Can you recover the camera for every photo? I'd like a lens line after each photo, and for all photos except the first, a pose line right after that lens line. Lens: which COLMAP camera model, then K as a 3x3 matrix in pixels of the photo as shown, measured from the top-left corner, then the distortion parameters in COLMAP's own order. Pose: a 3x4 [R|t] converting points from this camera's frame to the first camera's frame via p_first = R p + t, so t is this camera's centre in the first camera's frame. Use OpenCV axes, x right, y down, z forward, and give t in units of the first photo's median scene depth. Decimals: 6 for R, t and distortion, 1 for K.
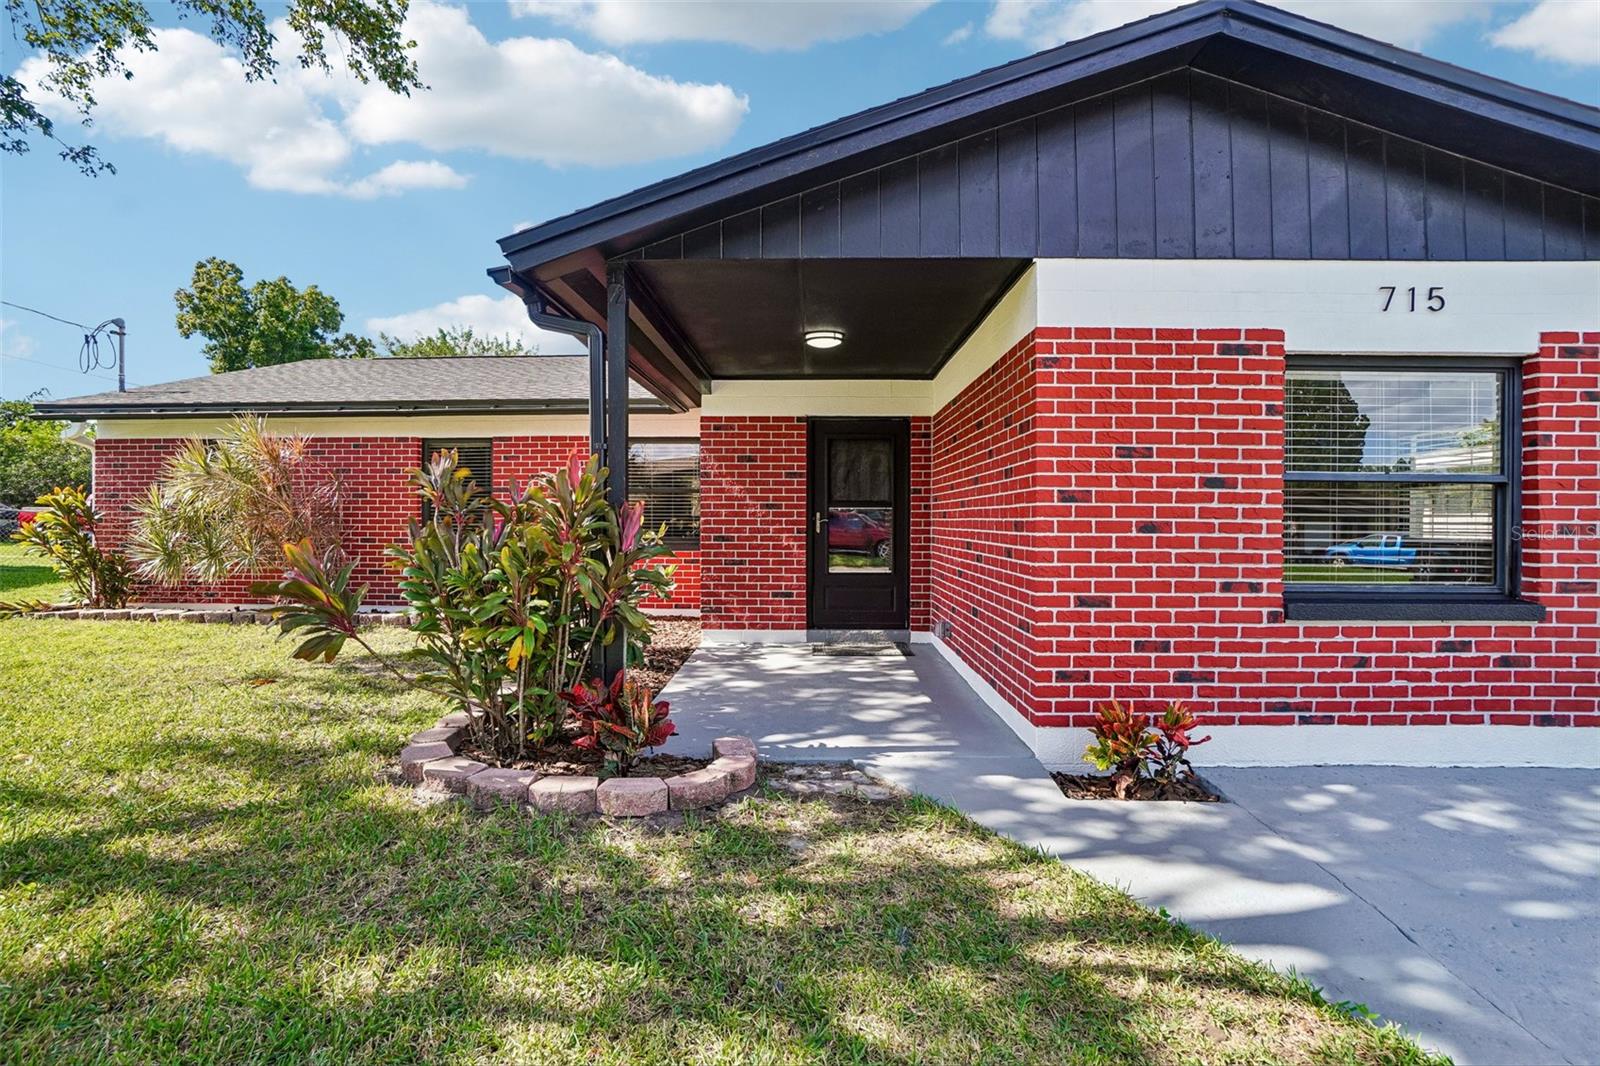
lens RADIAL K [[708.1, 0, 797.6], [0, 708.1, 527.1], [0, 0, 1]] dist [-0.065573, 0.023806]
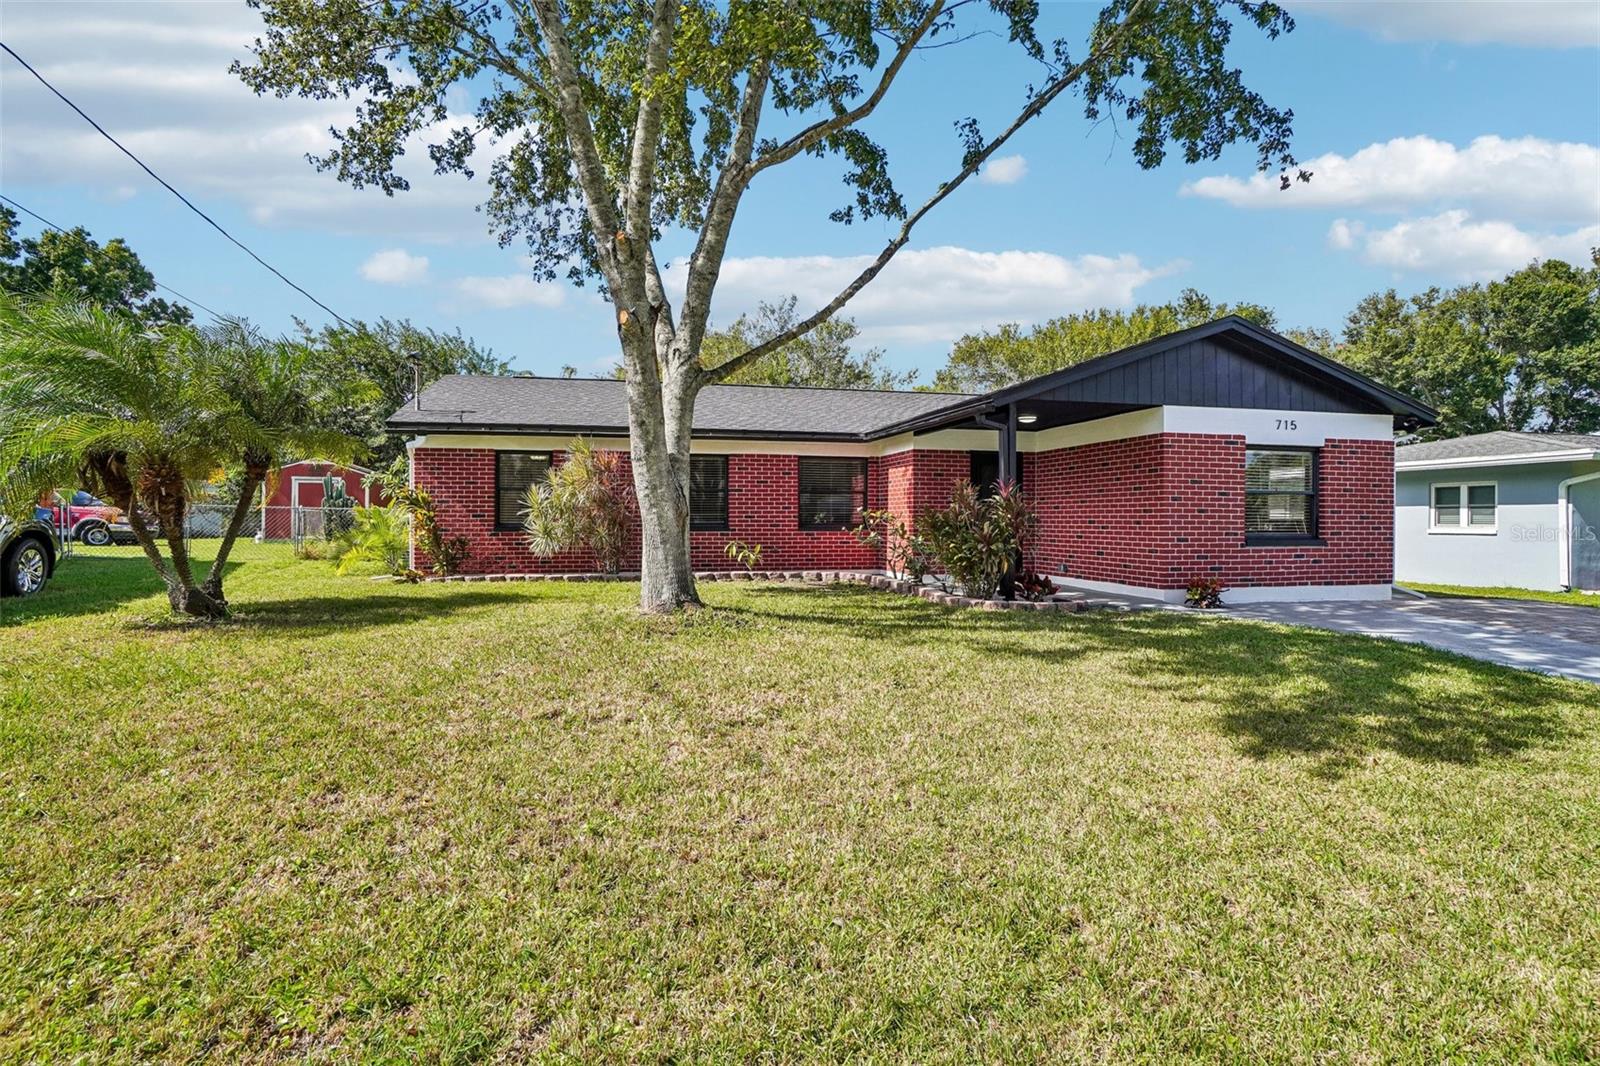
lens RADIAL K [[765.8, 0, 812.9], [0, 765.8, 531.5], [0, 0, 1]] dist [-0.040630, -0.000588]
pose [[0.968954, -0.004821, 0.247195, -1.590841], [0.003590, 0.999979, 0.005430, 0.056023], [-0.247216, -0.004374, 0.968951, -1.371306]]
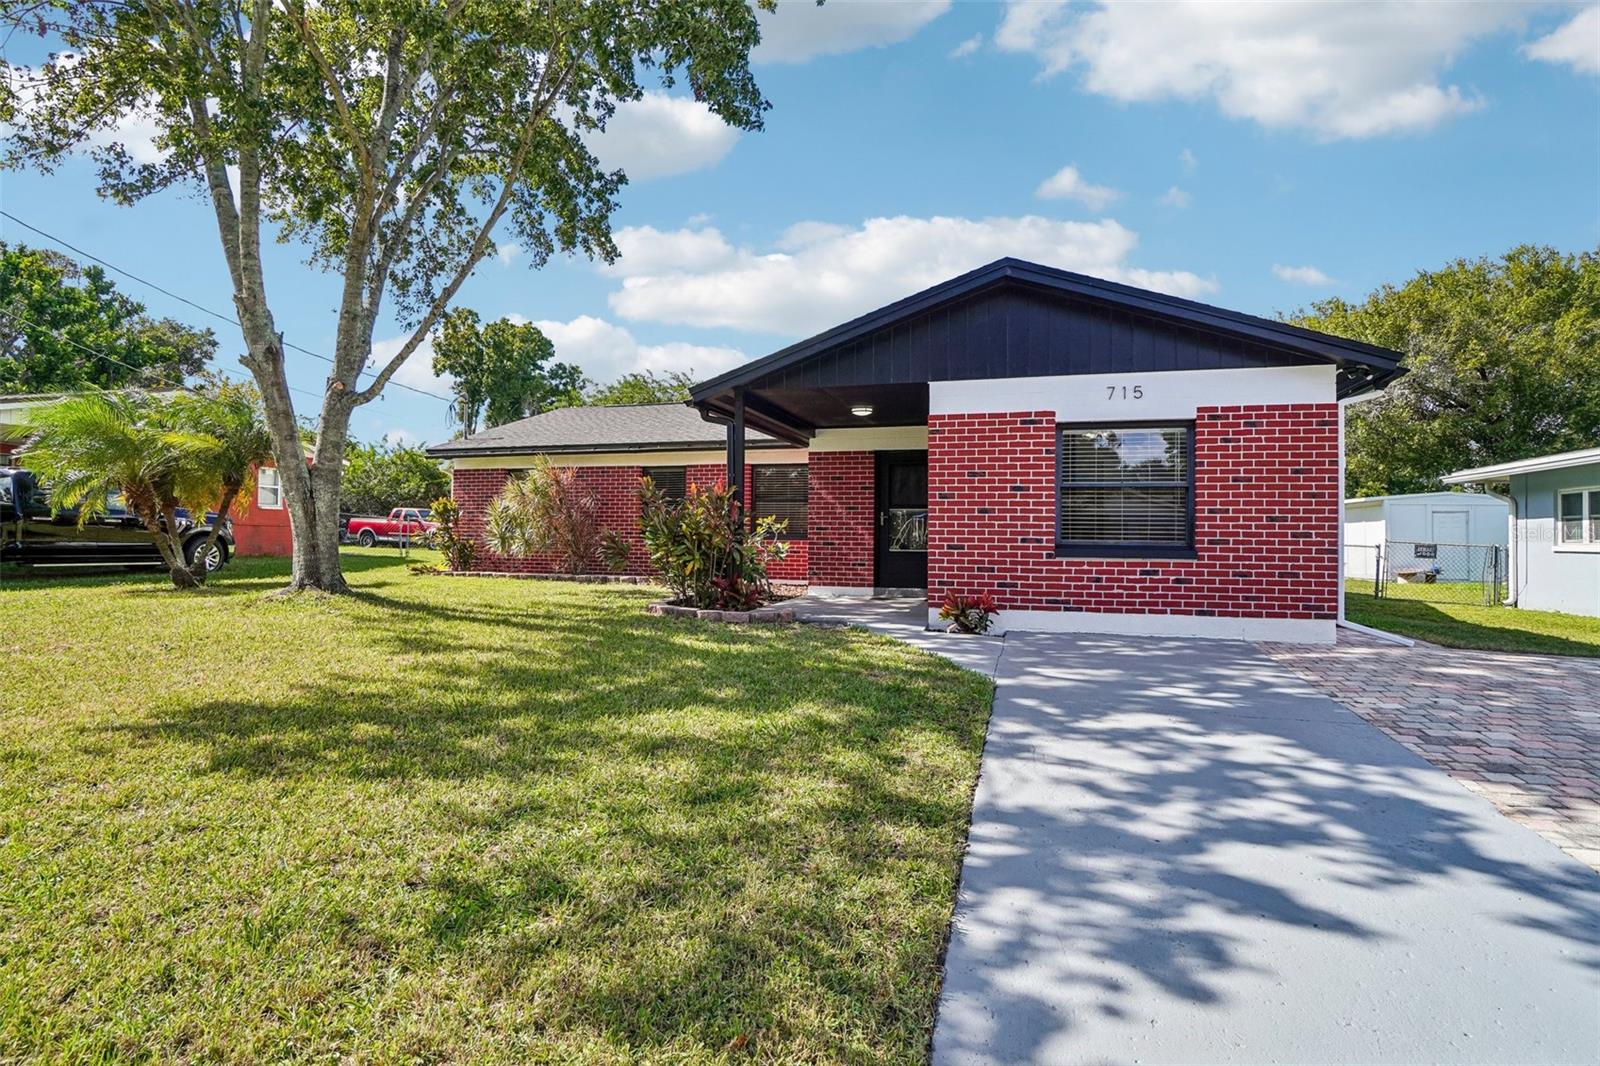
lens RADIAL K [[765.8, 0, 812.9], [0, 765.8, 531.5], [0, 0, 1]] dist [-0.040630, -0.000588]
pose [[0.970115, 0.003232, -0.242626, 0.562476], [-0.008105, 0.999785, -0.019089, 0.107825], [0.242512, 0.020485, 0.969932, -1.291961]]
